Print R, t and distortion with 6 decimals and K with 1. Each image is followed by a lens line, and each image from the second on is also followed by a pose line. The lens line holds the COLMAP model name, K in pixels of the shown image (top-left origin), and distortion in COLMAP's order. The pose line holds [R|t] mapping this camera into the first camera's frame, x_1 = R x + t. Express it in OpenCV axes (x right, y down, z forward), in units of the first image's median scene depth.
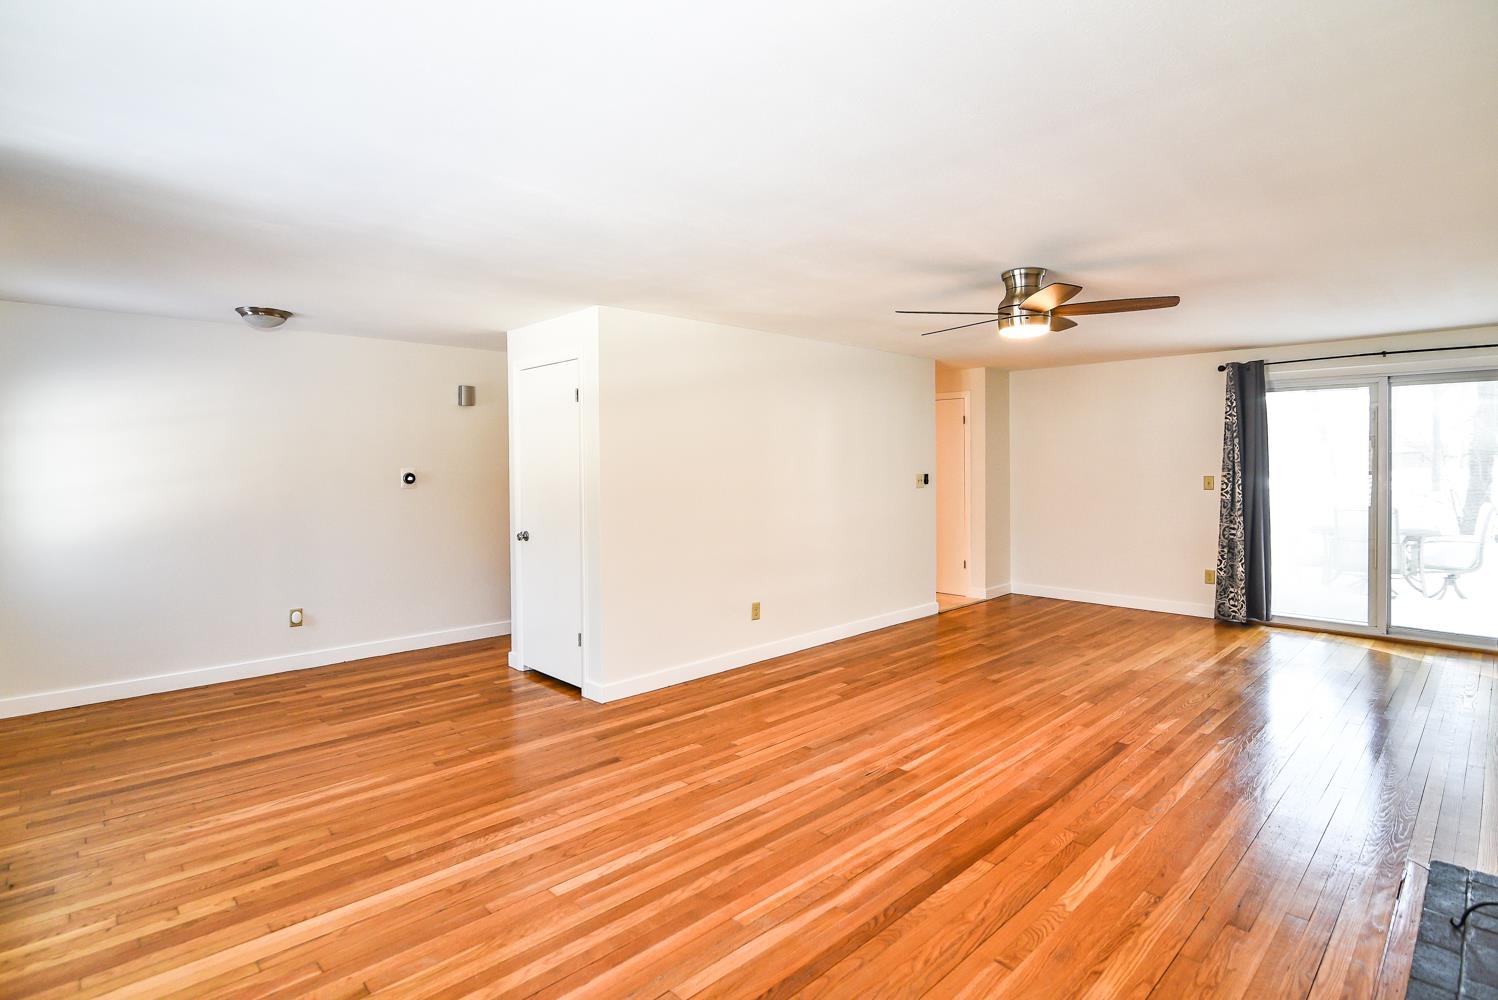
lens RADIAL K [[743.0, 0, 731.9], [0, 743.0, 467.3], [0, 0, 1]] dist [-0.021368, 0.000579]
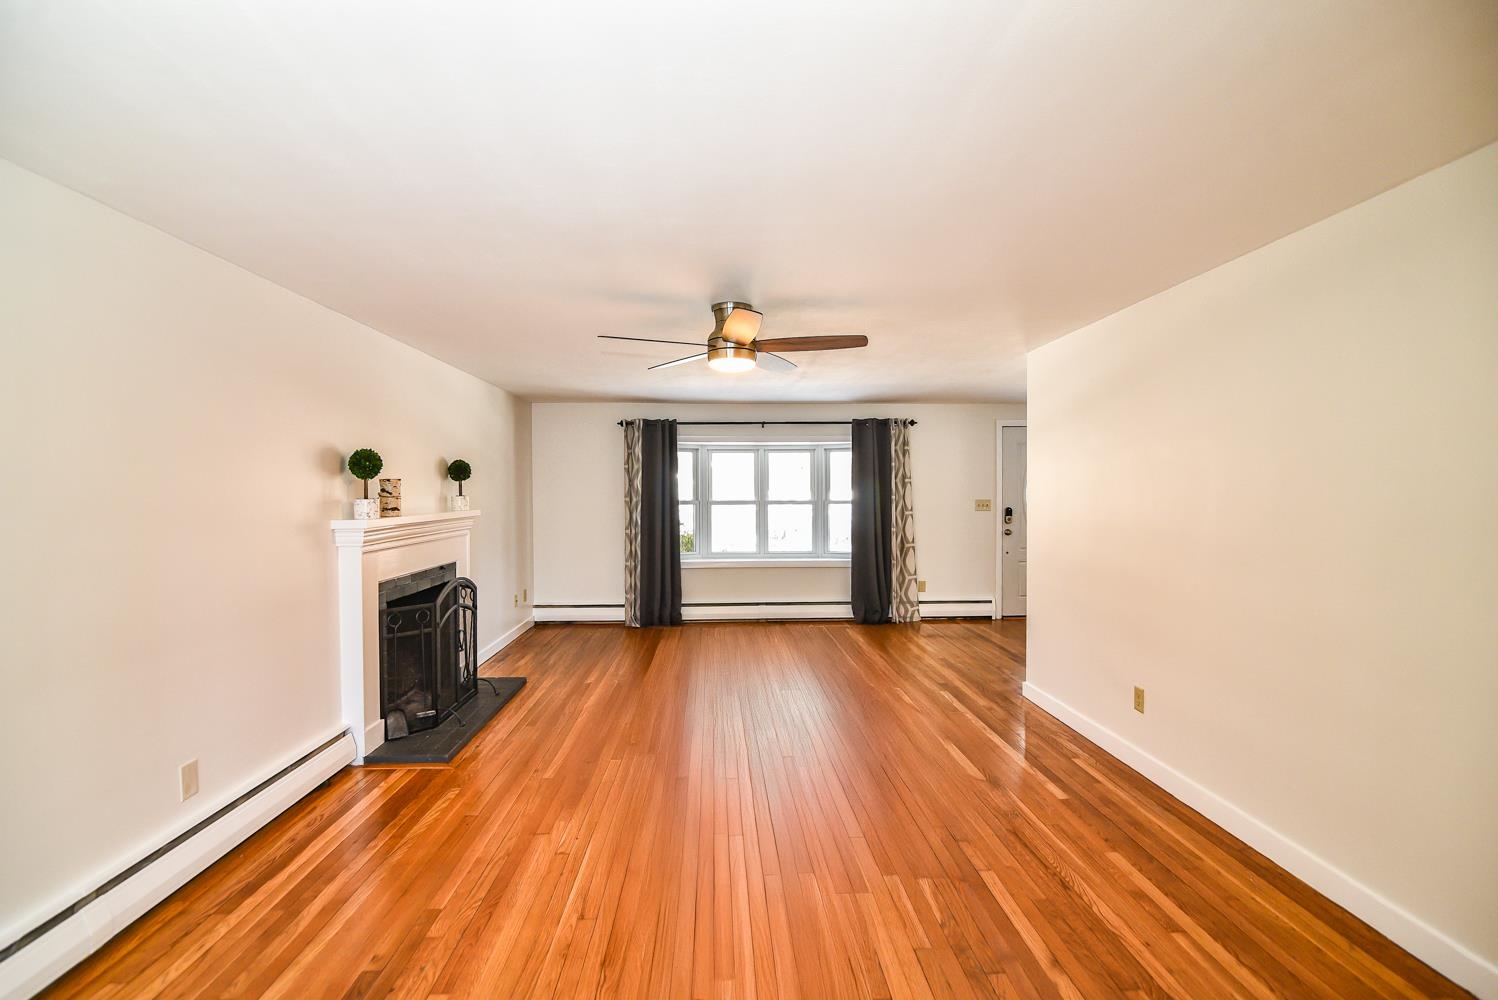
lens RADIAL K [[705.0, 0, 746.3], [0, 705.0, 501.9], [0, 0, 1]] dist [-0.021531, 0.000414]
pose [[-0.654297, 0.021855, -0.755922, 1.113144], [0.005053, 0.999686, 0.024529, -0.020230], [0.756221, 0.012230, -0.654202, 1.639826]]
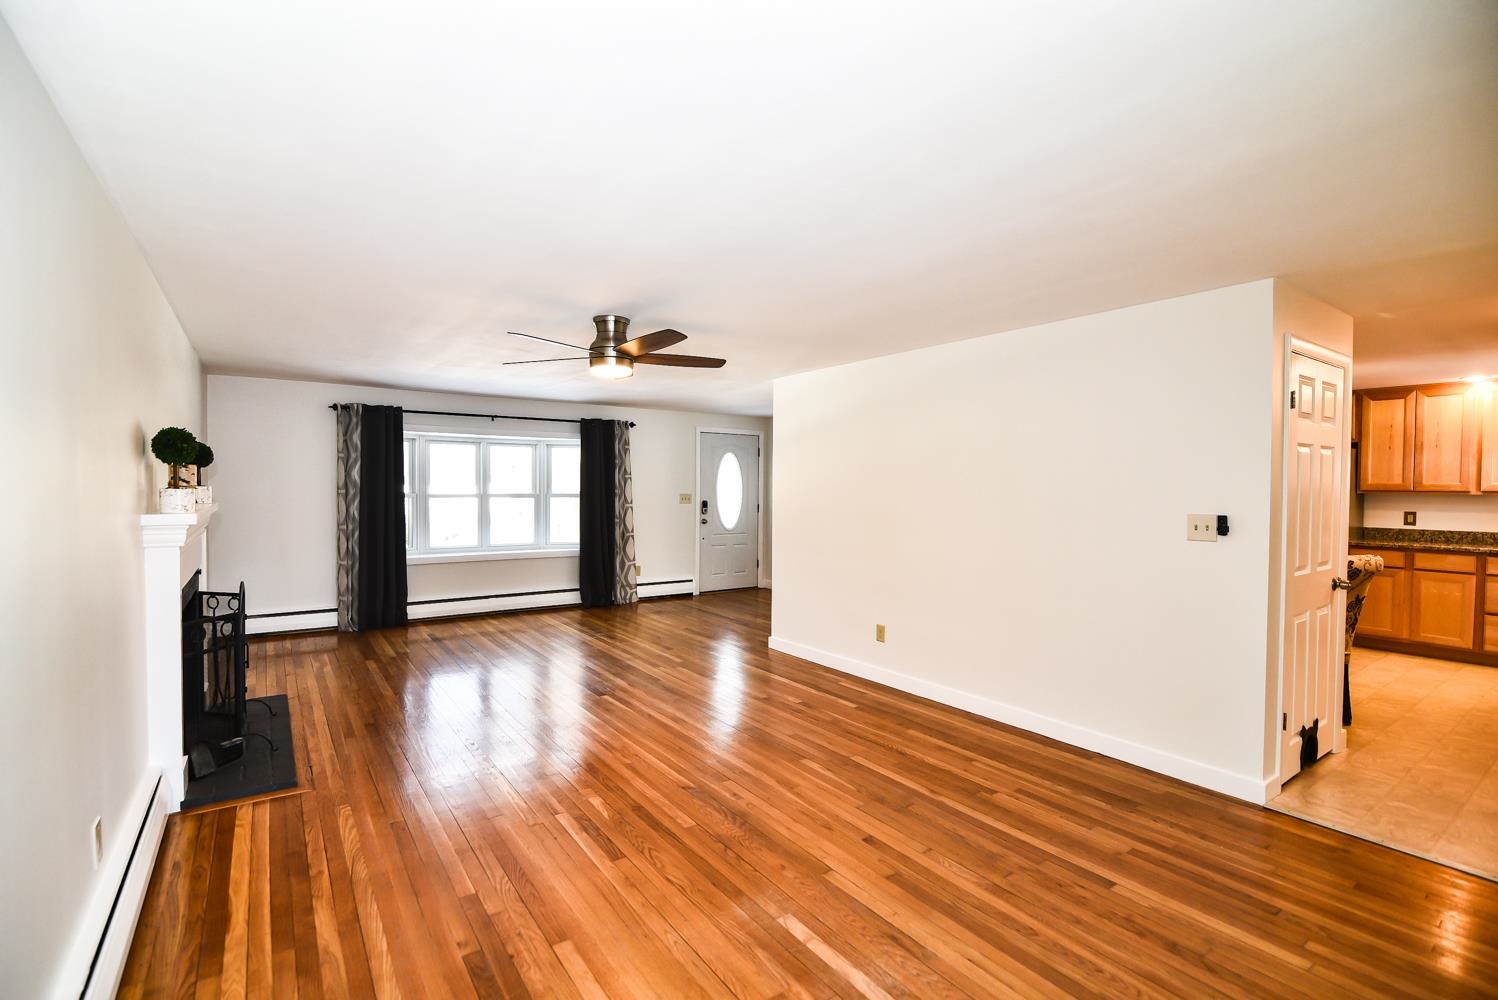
lens RADIAL K [[686.0, 0, 744.9], [0, 686.0, 502.1], [0, 0, 1]] dist [-0.018769, 0.000443]
pose [[-0.140961, 0.028941, -0.989592, 1.404576], [-0.011967, 0.999450, 0.030934, -0.019565], [0.989943, 0.016203, -0.140537, 1.345249]]
